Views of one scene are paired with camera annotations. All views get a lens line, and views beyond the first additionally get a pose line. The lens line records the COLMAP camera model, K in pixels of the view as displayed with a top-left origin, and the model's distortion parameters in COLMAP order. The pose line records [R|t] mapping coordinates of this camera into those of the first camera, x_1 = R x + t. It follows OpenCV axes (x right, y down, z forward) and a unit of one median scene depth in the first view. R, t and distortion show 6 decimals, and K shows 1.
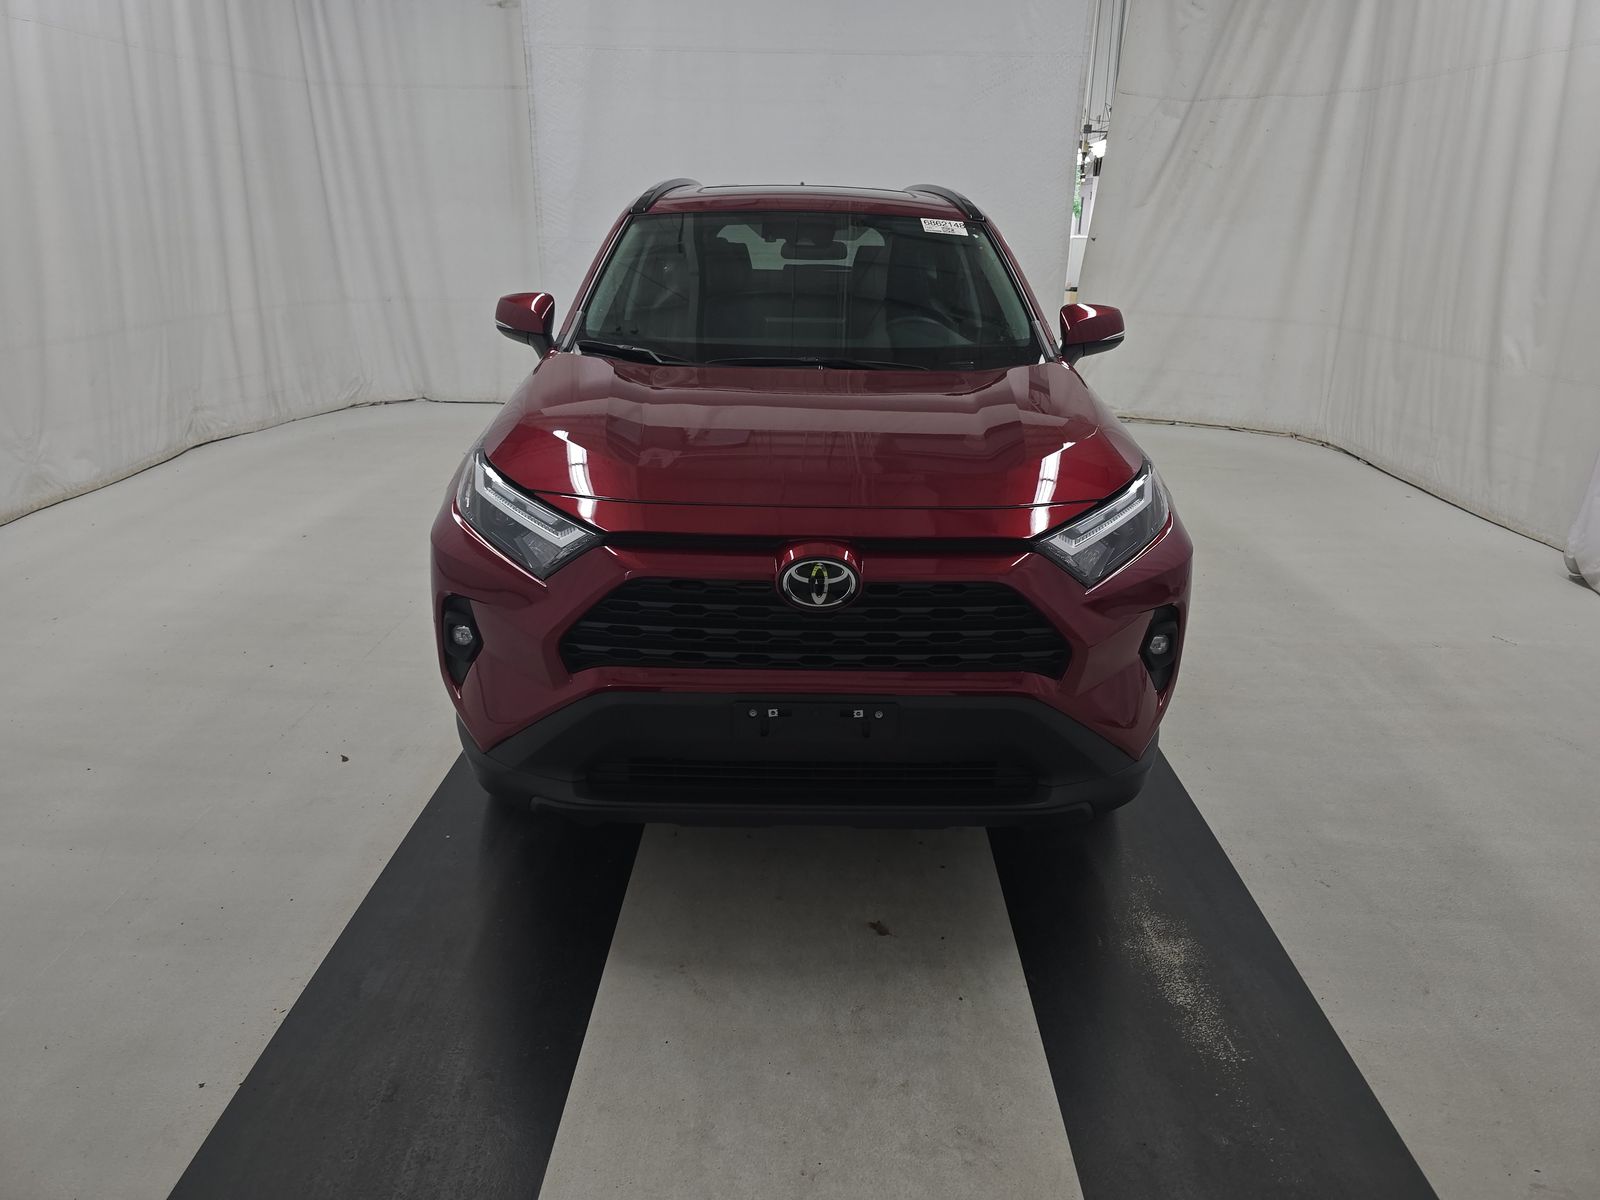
lens RADIAL K [[1102.3, 0, 808.4], [0, 1102.3, 600.6], [0, 0, 1]] dist [0.009066, 0.001639]
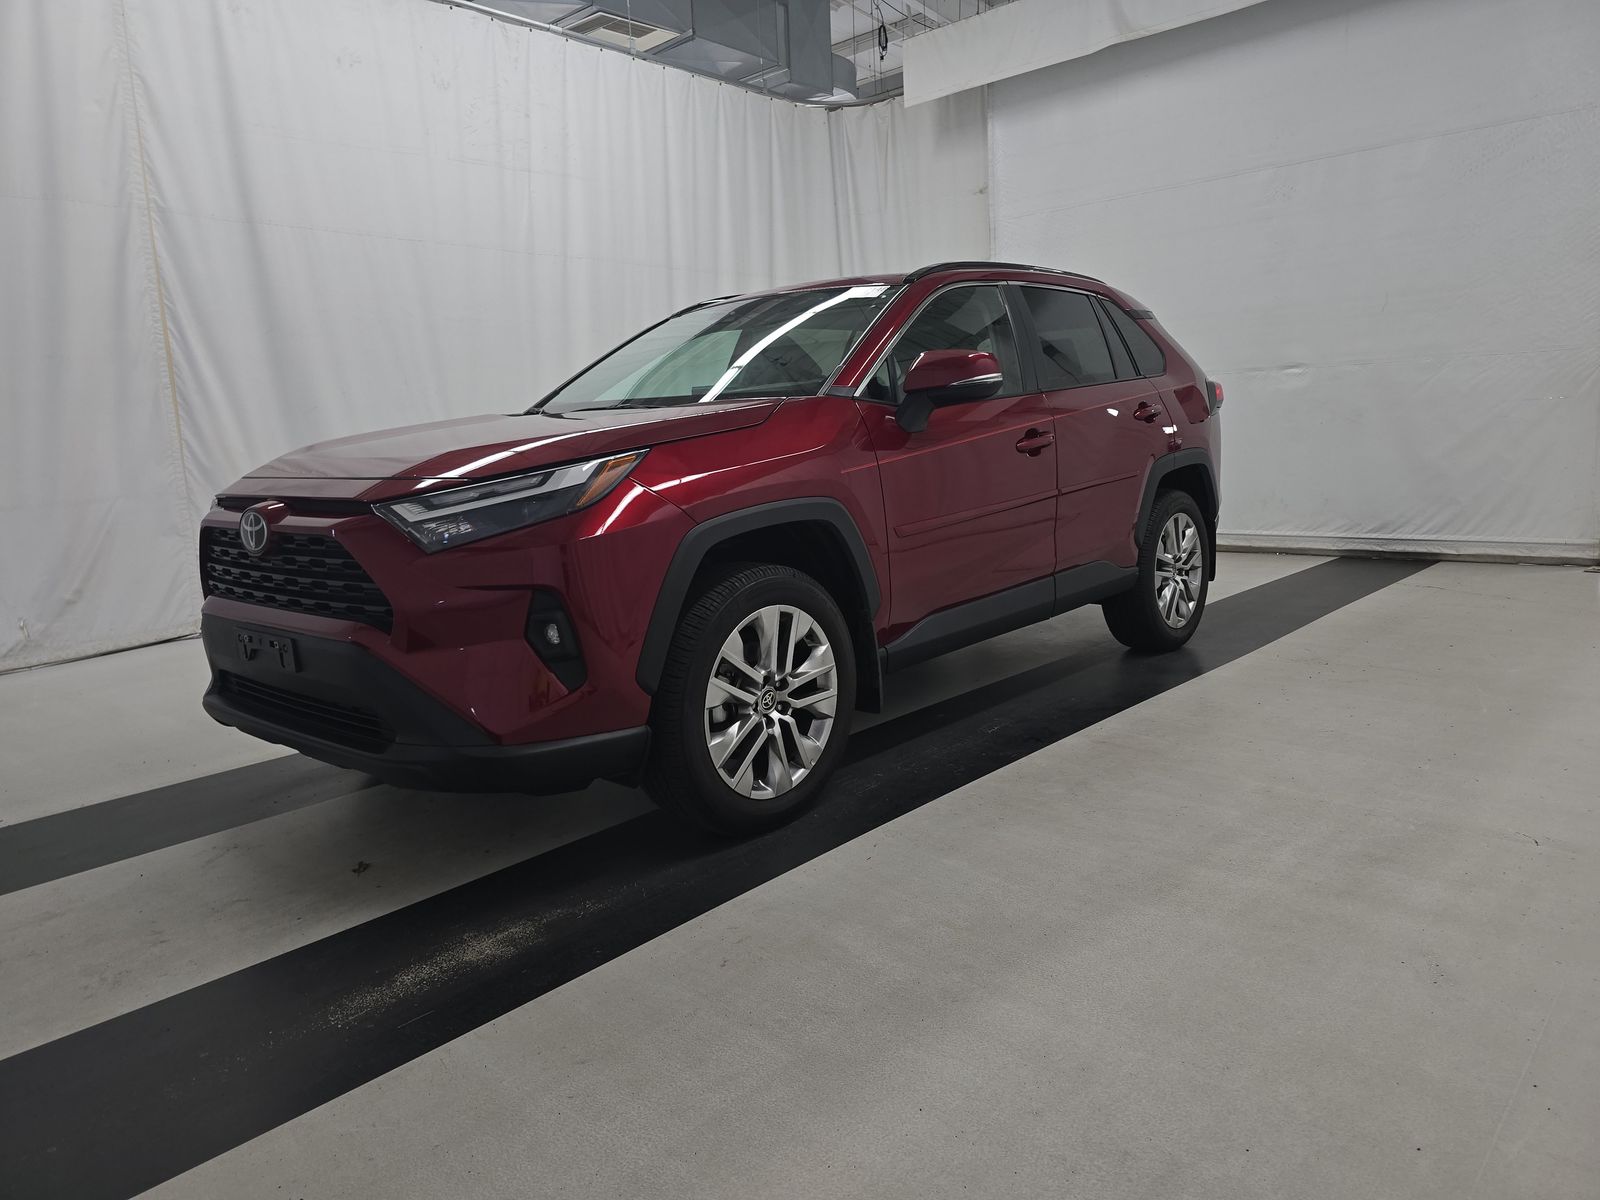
lens RADIAL K [[1102.3, 0, 808.4], [0, 1102.3, 600.6], [0, 0, 1]] dist [0.009066, 0.001639]
pose [[0.732407, 0.048581, -0.679132, 1.186464], [-0.169513, 0.979054, -0.112776, 0.088954], [0.659428, 0.197719, 0.725301, 0.459581]]
